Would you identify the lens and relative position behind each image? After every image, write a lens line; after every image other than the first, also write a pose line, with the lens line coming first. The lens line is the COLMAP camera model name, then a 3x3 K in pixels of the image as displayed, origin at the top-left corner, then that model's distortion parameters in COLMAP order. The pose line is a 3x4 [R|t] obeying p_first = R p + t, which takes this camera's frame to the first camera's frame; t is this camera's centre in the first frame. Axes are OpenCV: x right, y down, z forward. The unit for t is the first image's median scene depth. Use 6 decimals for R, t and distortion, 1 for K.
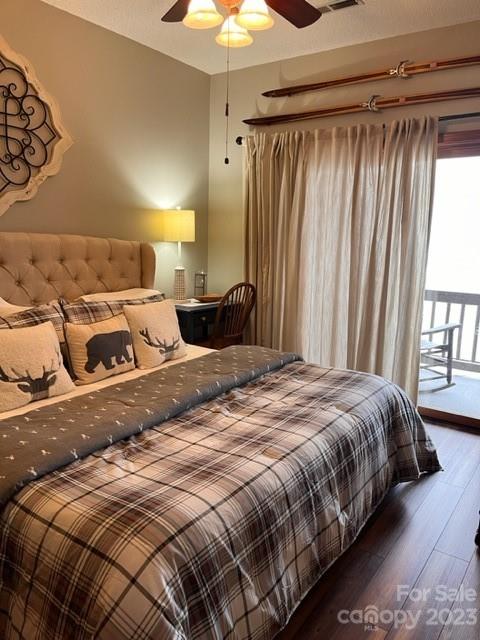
lens RADIAL K [[480.3, 0, 242.6], [0, 480.3, 323.9], [0, 0, 1]] dist [0.049009, -0.068774]
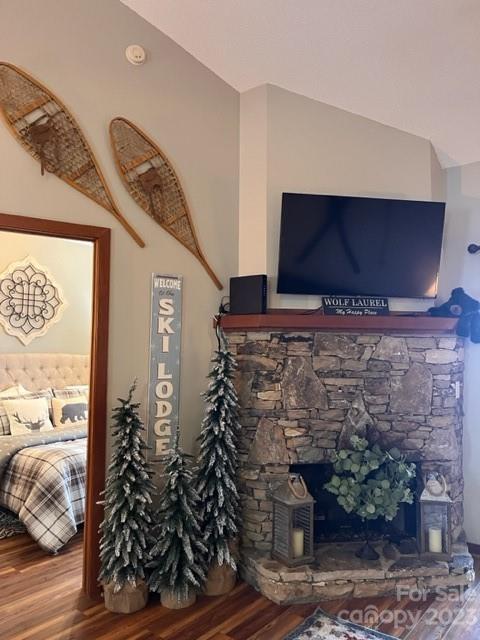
lens RADIAL K [[480.3, 0, 239.6], [0, 480.3, 315.9], [0, 0, 1]] dist [0.049009, -0.068774]
pose [[0.998294, -0.024190, -0.053137, 0.486504], [0.010339, 0.968992, -0.246878, 0.160482], [0.057461, 0.245907, 0.967589, -0.908823]]
